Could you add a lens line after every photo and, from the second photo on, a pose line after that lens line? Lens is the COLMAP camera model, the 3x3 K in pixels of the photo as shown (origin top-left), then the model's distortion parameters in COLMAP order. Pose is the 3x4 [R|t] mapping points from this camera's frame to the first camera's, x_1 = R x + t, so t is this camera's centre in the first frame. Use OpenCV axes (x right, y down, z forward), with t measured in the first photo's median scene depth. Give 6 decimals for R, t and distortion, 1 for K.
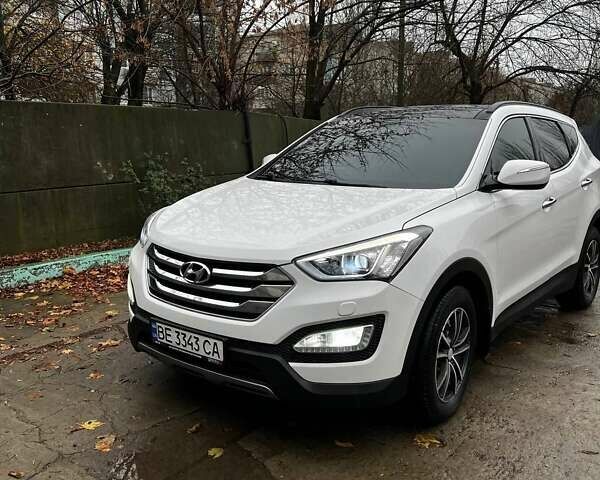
lens RADIAL K [[589.8, 0, 300.0], [0, 589.8, 240.0], [0, 0, 1]] dist [0.127130, -0.251329]
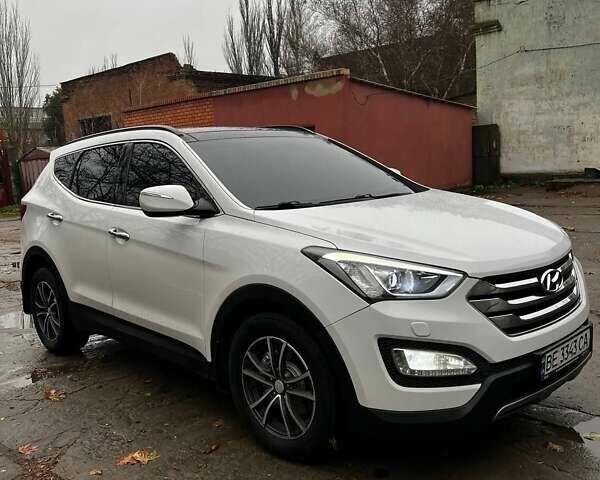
lens RADIAL K [[582.8, 0, 294.8], [0, 582.8, 232.8], [0, 0, 1]] dist [0.155536, -0.381068]
pose [[0.143669, -0.145193, 0.978917, -1.171928], [0.223376, 0.968408, 0.110851, -0.219249], [-0.964086, 0.202741, 0.171563, 1.238090]]
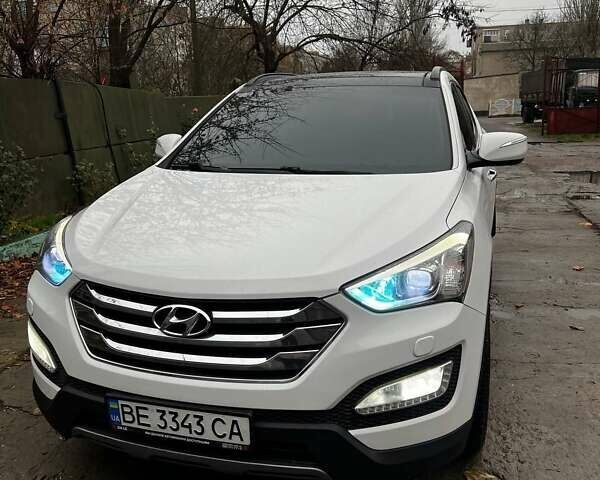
lens RADIAL K [[589.8, 0, 300.0], [0, 589.8, 240.0], [0, 0, 1]] dist [0.127130, -0.251329]
pose [[0.935823, -0.102999, 0.337084, -0.273635], [0.085995, 0.994171, 0.065035, -0.070280], [-0.341818, -0.031873, 0.939226, 0.322730]]
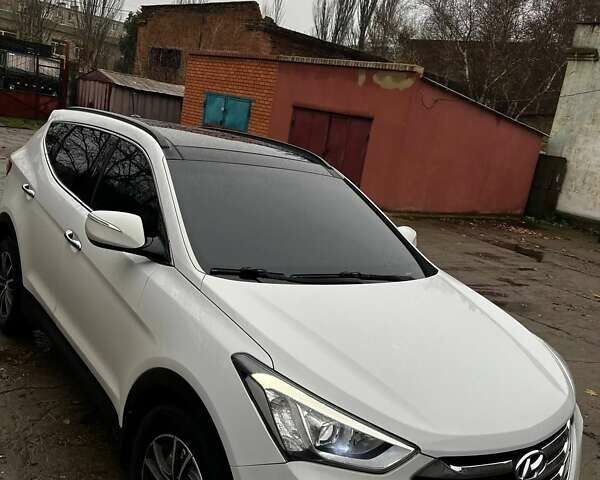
lens RADIAL K [[589.8, 0, 300.0], [0, 589.8, 240.0], [0, 0, 1]] dist [0.127130, -0.251329]
pose [[0.234965, -0.156259, 0.959361, -0.949032], [-0.008138, 0.986643, 0.162696, -0.356656], [-0.971970, -0.046035, 0.230555, 1.141030]]
